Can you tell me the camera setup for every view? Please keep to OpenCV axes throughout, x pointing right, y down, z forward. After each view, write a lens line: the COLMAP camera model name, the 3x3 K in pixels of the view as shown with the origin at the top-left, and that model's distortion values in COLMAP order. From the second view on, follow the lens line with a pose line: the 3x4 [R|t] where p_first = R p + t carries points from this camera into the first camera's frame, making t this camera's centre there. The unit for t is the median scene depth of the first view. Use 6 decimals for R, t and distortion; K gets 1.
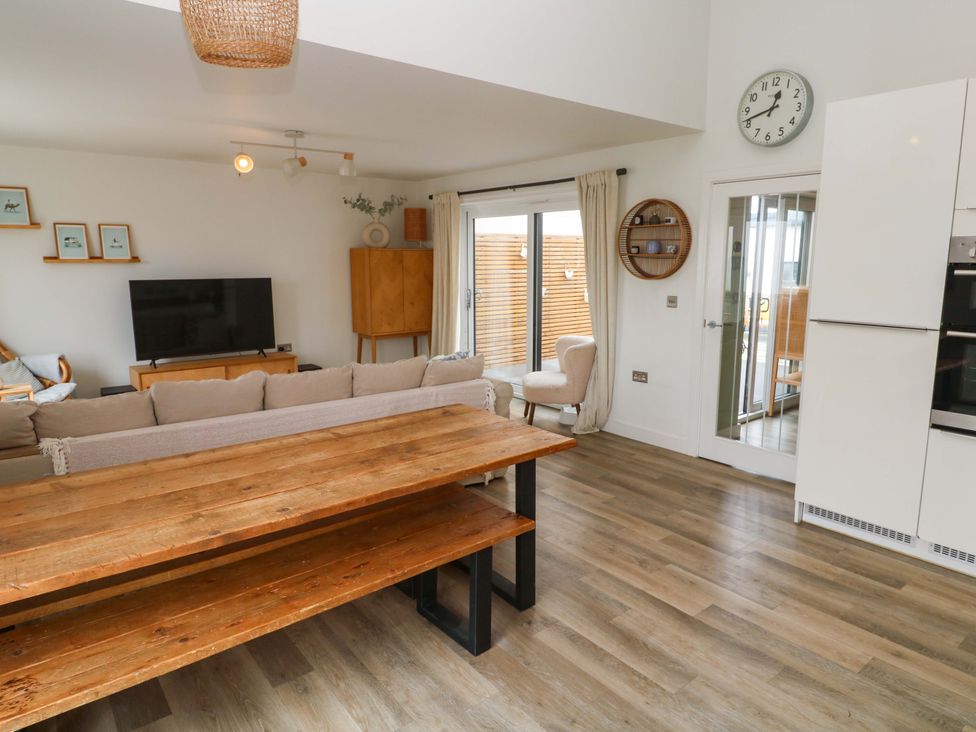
lens RADIAL K [[616.8, 0, 495.2], [0, 616.8, 351.0], [0, 0, 1]] dist [0.000884, -0.003932]
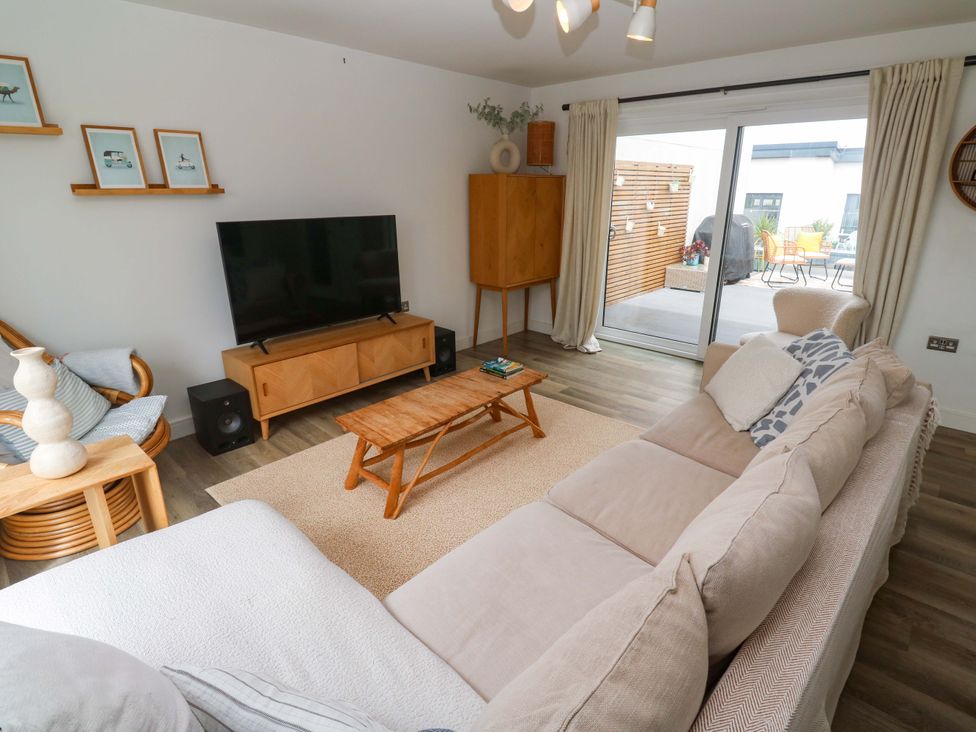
lens RADIAL K [[508.2, 0, 496.5], [0, 508.2, 357.8], [0, 0, 1]] dist [0.002914, -0.014736]
pose [[0.989065, -0.047686, 0.139557, -0.441023], [0.023445, 0.985089, 0.170439, -0.067807], [-0.145604, -0.165303, 0.975435, 0.479912]]
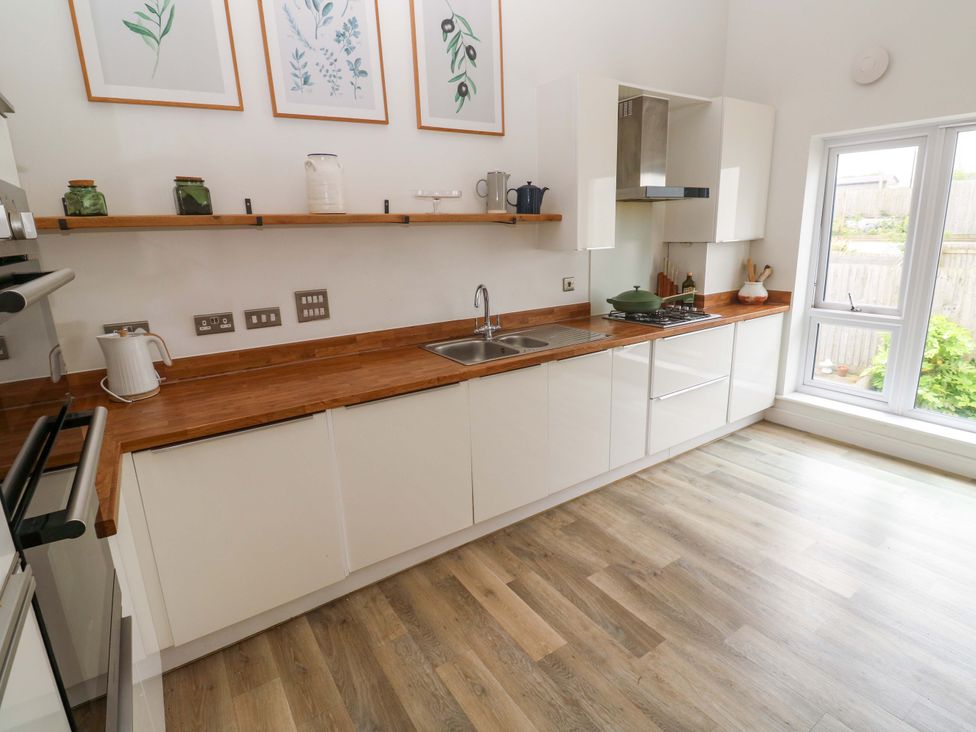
lens RADIAL K [[508.2, 0, 496.5], [0, 508.2, 357.8], [0, 0, 1]] dist [0.002914, -0.014736]
pose [[-0.996054, 0.007809, 0.088410, 0.319777], [0.041352, 0.922229, 0.384427, -0.102019], [-0.078532, 0.386565, -0.918912, 0.691595]]
